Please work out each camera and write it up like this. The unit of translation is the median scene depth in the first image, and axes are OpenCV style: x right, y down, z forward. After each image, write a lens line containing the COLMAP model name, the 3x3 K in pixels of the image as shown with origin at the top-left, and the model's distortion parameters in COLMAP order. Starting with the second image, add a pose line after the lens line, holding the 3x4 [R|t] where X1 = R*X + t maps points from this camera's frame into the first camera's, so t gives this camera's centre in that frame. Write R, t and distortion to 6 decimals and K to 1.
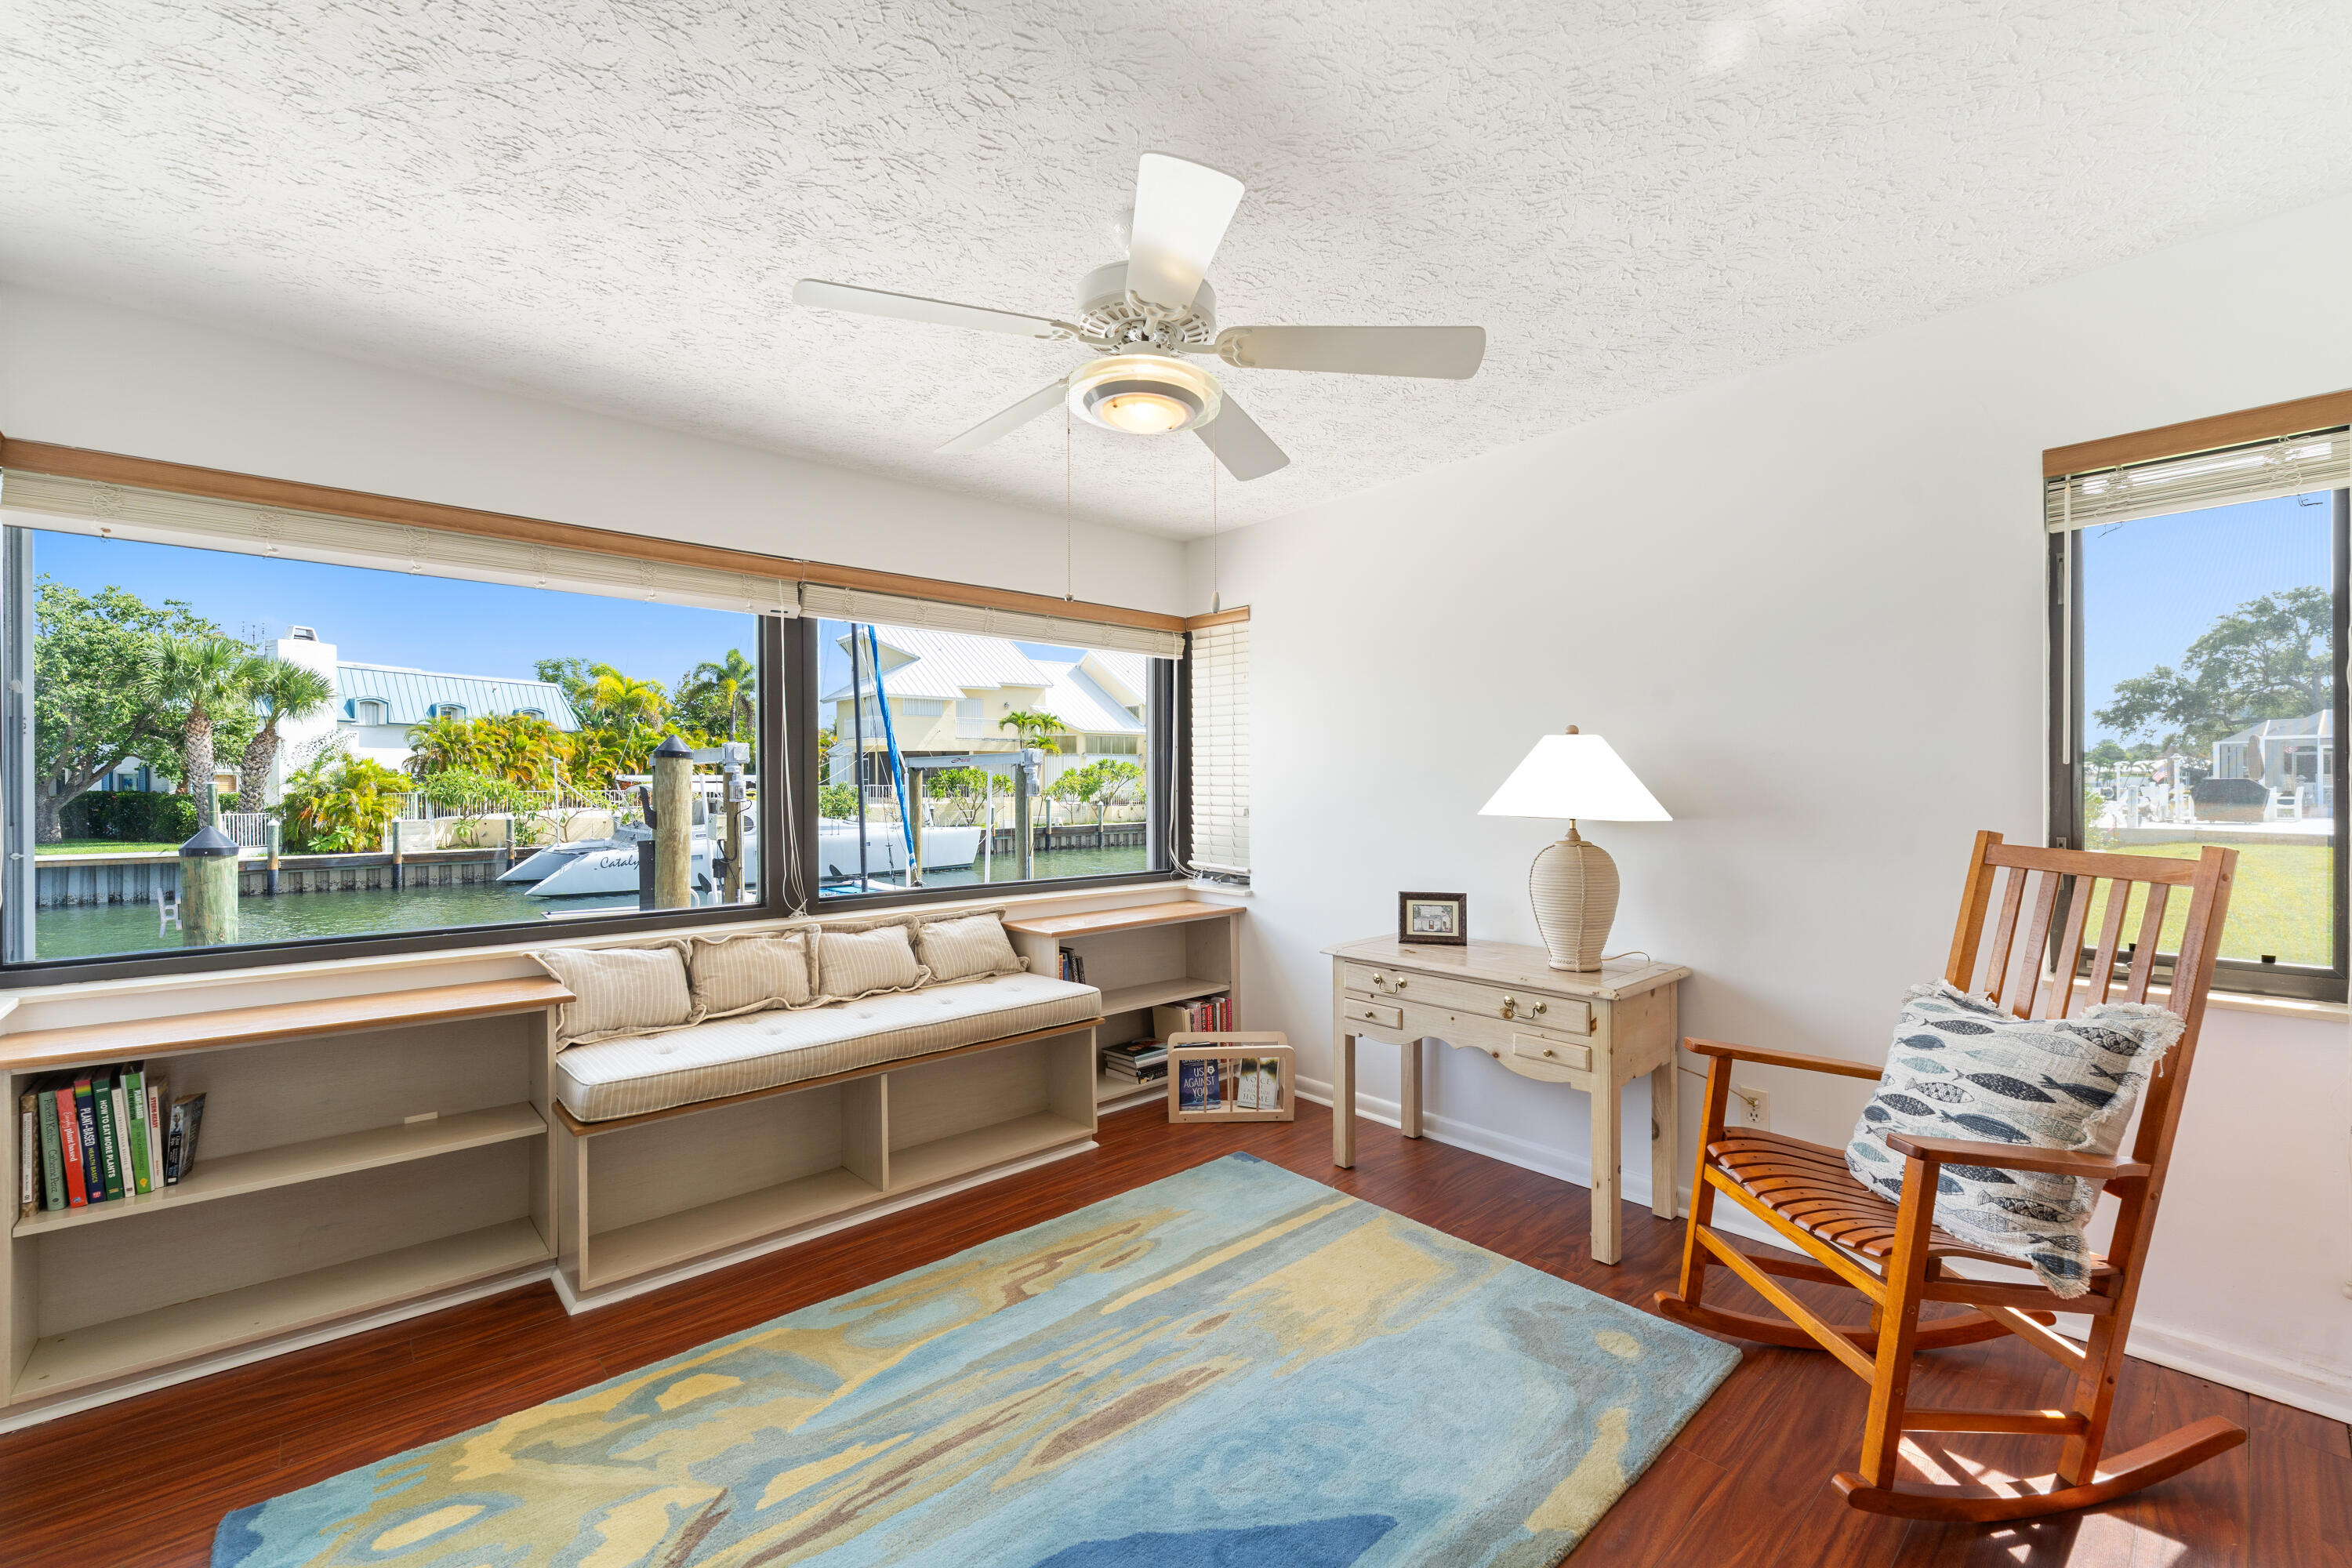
lens RADIAL K [[968.9, 0, 1176.0], [0, 968.9, 784.0], [0, 0, 1]] dist [-0.000589, -0.000190]
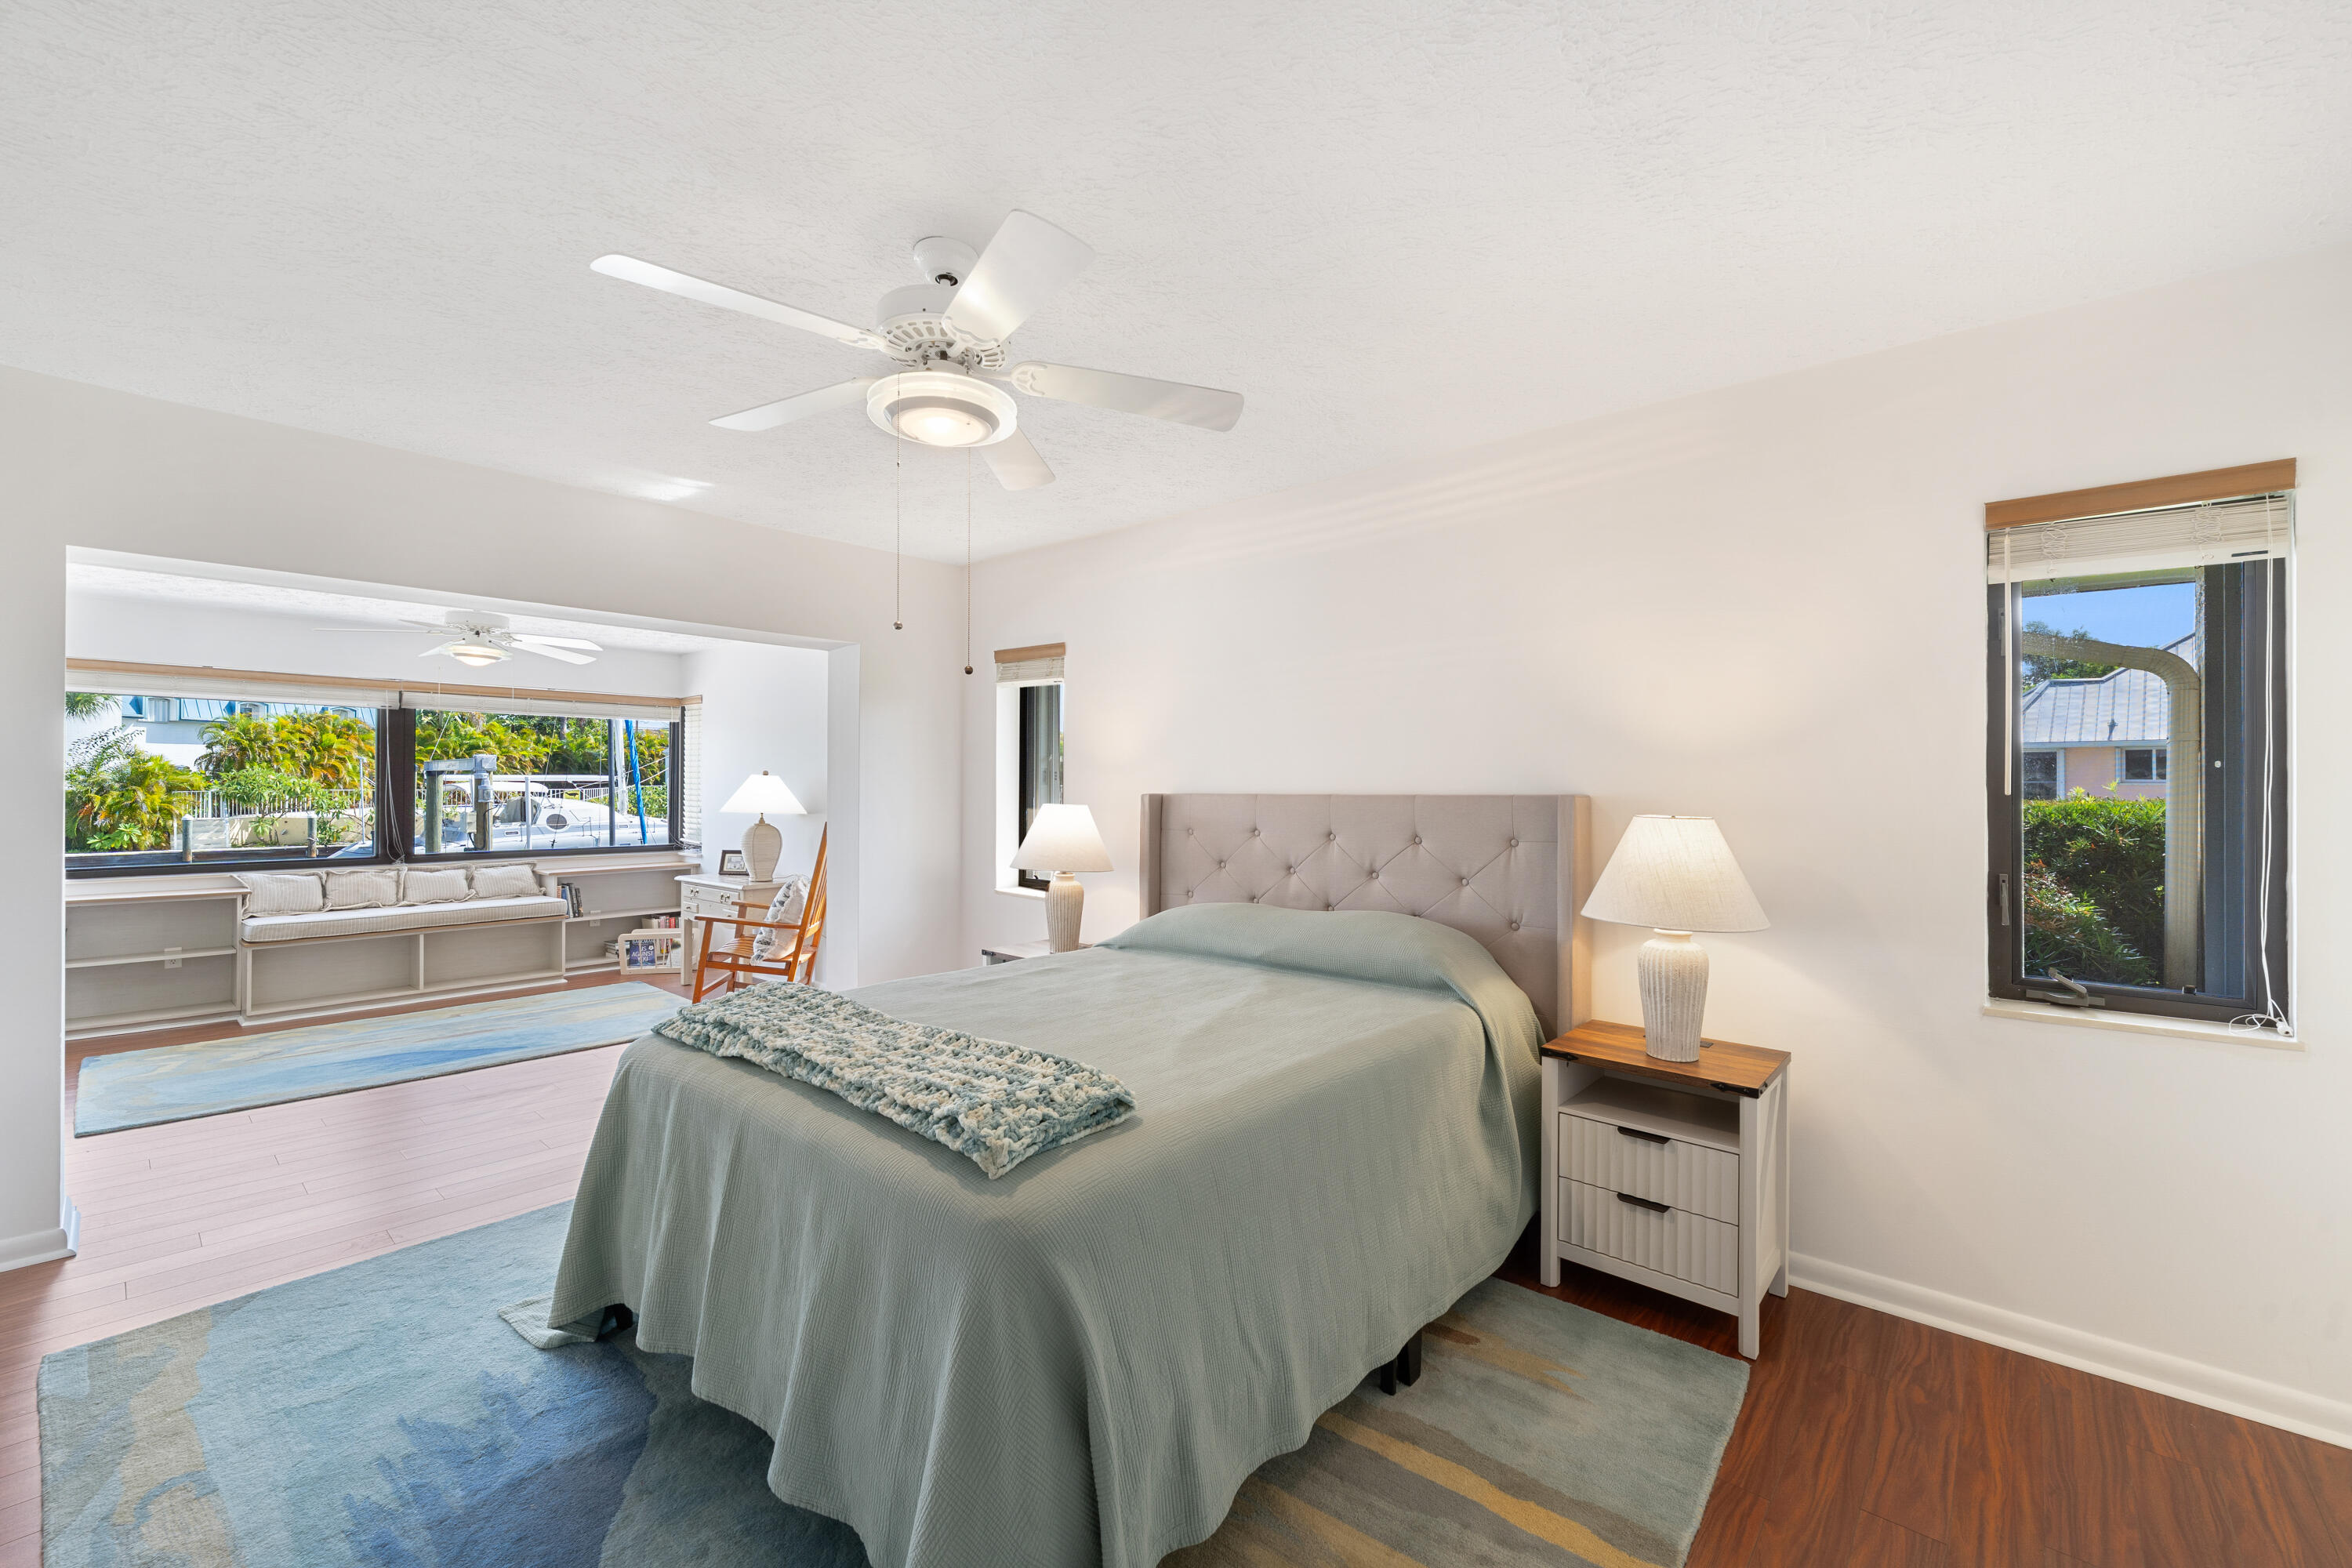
lens RADIAL K [[957.9, 0, 1174.2], [0, 957.9, 777.5], [0, 0, 1]] dist [-0.000532, 0.000016]
pose [[0.992782, 0.006870, 0.119739, 0.092770], [-0.005958, 0.999950, -0.007970, -0.002917], [-0.119788, 0.007199, 0.992773, -0.109435]]
